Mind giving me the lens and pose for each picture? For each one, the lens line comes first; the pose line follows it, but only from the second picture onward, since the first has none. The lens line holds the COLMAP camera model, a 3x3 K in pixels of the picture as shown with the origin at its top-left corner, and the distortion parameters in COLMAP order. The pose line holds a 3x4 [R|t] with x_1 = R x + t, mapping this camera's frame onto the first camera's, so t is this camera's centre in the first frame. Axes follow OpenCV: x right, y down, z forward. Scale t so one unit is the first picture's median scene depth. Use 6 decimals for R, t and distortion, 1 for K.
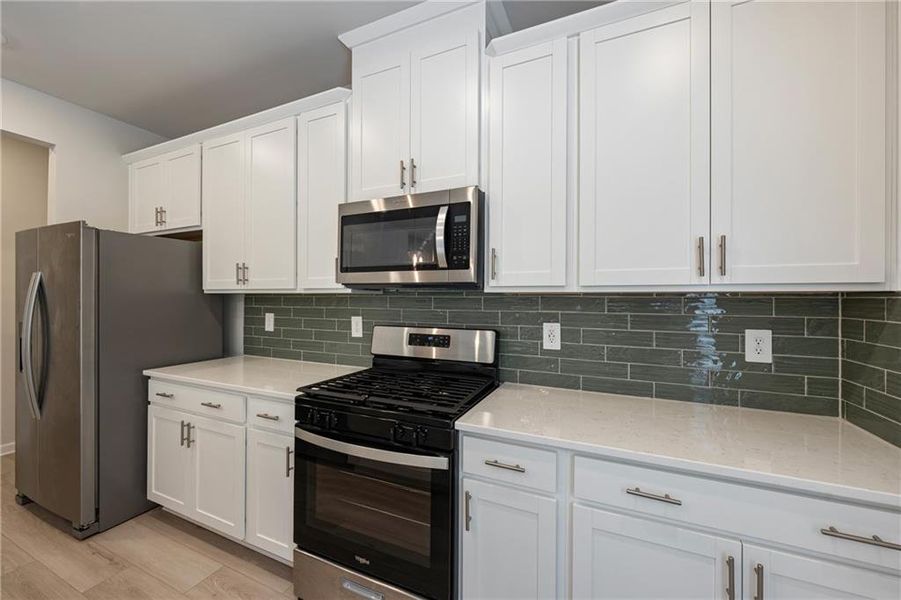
lens RADIAL K [[353.0, 0, 446.6], [0, 353.0, 298.1], [0, 0, 1]] dist [0.019417, -0.000414]
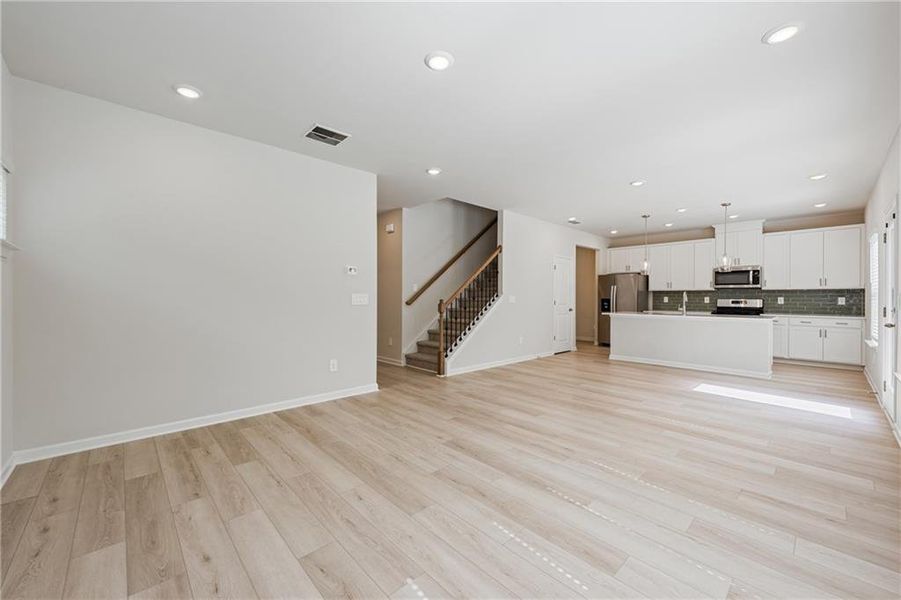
lens RADIAL K [[353.0, 0, 460.3], [0, 353.0, 298.1], [0, 0, 1]] dist [0.019417, -0.000414]
pose [[0.936962, 0.003381, -0.349414, -1.636197], [-0.006002, 0.999961, -0.006417, 0.124068], [0.349379, 0.008110, 0.936947, -3.948307]]
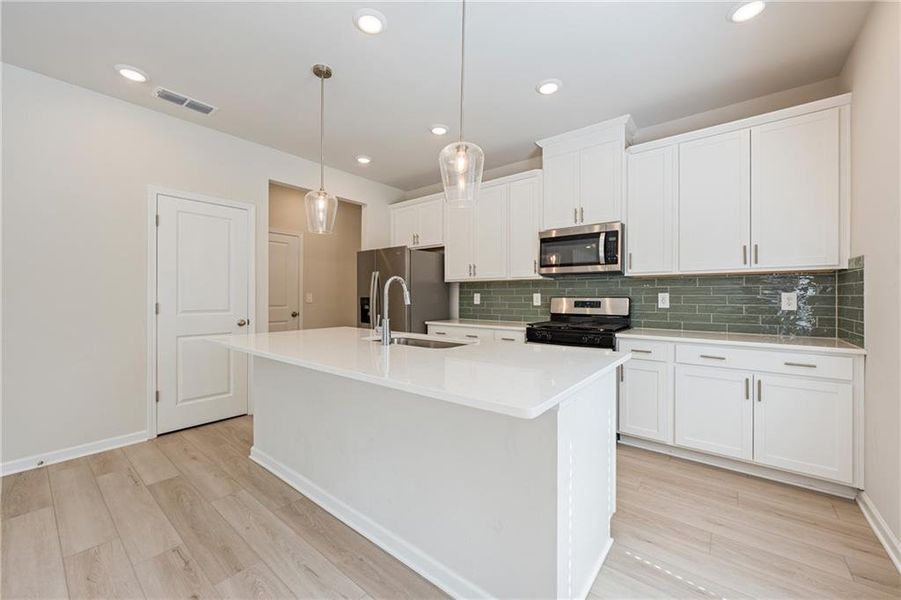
lens RADIAL K [[353.0, 0, 451.6], [0, 353.0, 295.4], [0, 0, 1]] dist [0.019417, -0.000414]
pose [[0.971921, -0.003192, -0.235287, -0.315899], [0.001865, 0.999981, -0.005865, 0.088096], [0.235301, 0.005262, 0.971908, -0.977865]]
